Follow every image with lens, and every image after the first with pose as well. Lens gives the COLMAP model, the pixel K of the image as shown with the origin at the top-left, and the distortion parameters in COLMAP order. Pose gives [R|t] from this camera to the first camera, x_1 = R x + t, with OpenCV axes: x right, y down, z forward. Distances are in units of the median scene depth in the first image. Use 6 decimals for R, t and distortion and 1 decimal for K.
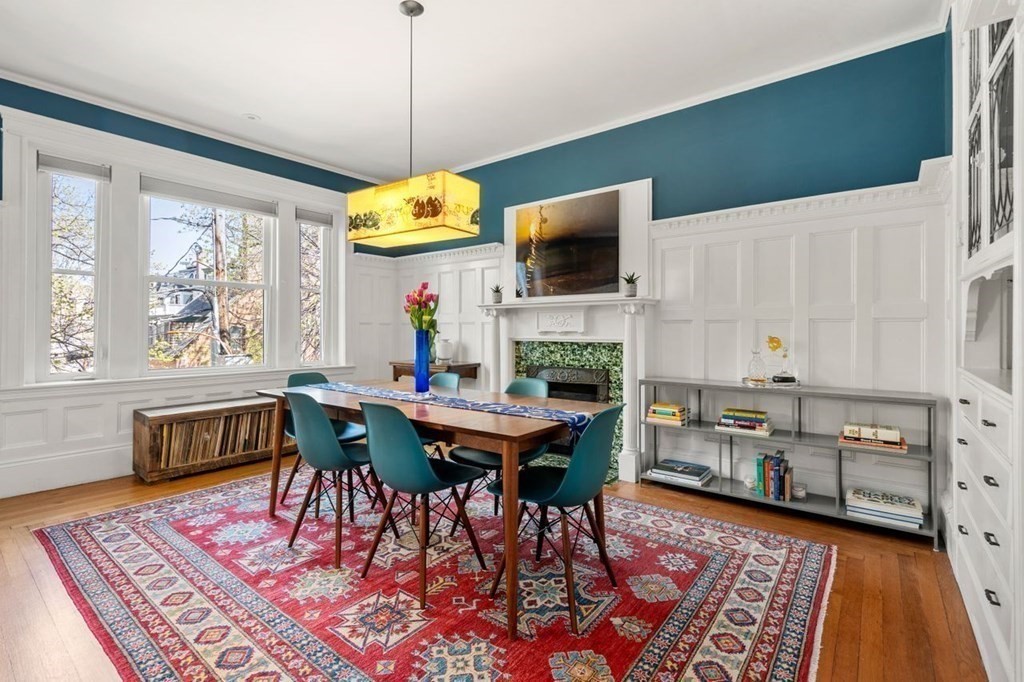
lens RADIAL K [[468.3, 0, 525.2], [0, 468.3, 323.2], [0, 0, 1]] dist [-0.003459, 0.000621]
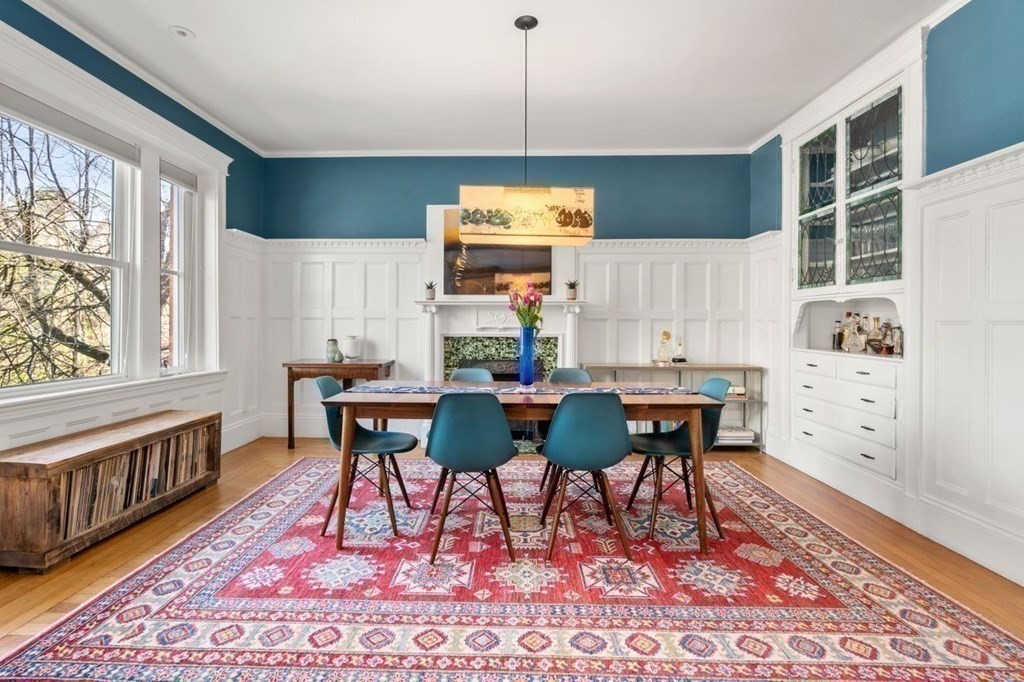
lens RADIAL K [[468.3, 0, 478.6], [0, 468.3, 323.0], [0, 0, 1]] dist [-0.003459, 0.000621]
pose [[0.805606, 0.005671, 0.592424, -0.853807], [-0.012124, 0.999903, 0.006915, -0.000490], [-0.592327, -0.012753, 0.805597, 0.186491]]
